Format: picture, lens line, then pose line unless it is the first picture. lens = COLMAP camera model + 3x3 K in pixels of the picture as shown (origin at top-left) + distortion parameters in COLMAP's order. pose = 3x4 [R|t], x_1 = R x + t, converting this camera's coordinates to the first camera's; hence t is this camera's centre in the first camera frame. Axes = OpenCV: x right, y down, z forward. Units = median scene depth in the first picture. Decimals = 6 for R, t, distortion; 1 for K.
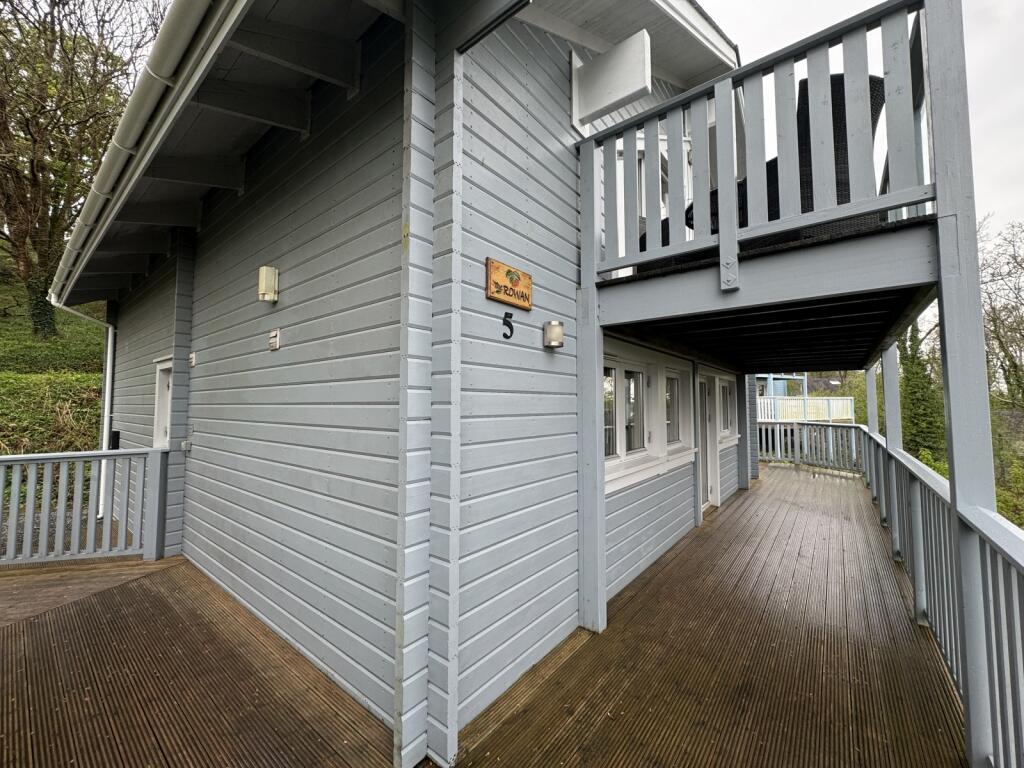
lens RADIAL K [[405.8, 0, 514.8], [0, 405.8, 385.4], [0, 0, 1]] dist [-0.001310, -0.000164]
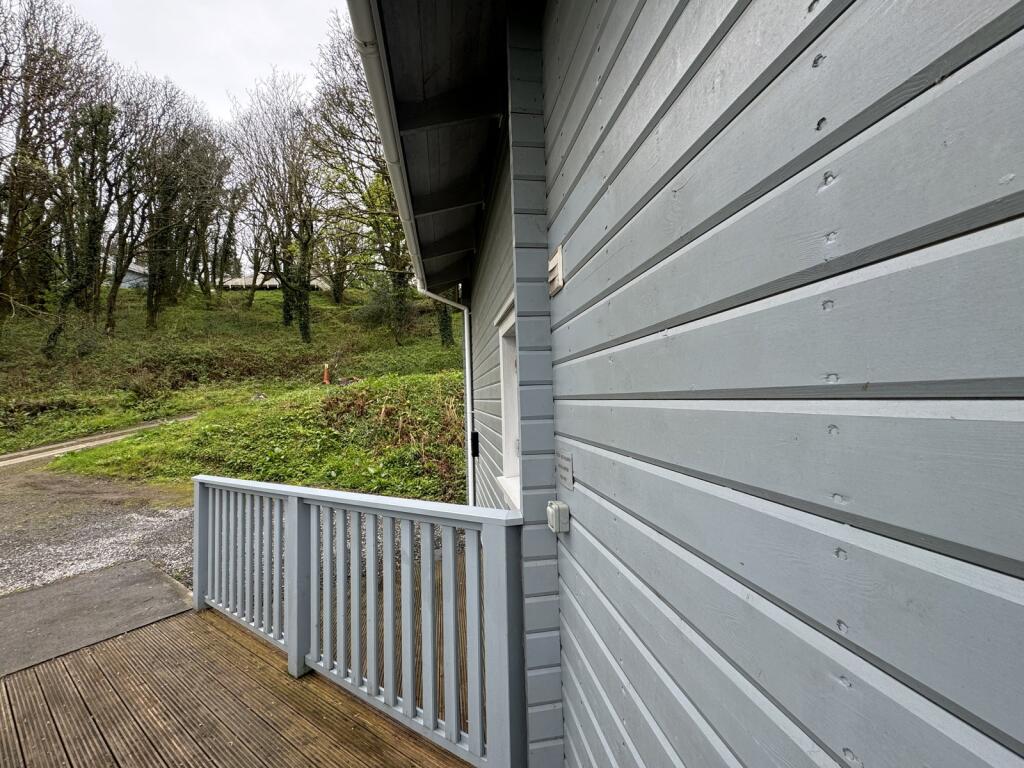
lens RADIAL K [[405.8, 0, 512.4], [0, 405.8, 381.6], [0, 0, 1]] dist [-0.001310, -0.000164]
pose [[0.738324, -0.048298, -0.672715, -0.392635], [0.061683, 0.998088, -0.003960, 0.020510], [0.671620, -0.038572, 0.739891, 0.472086]]
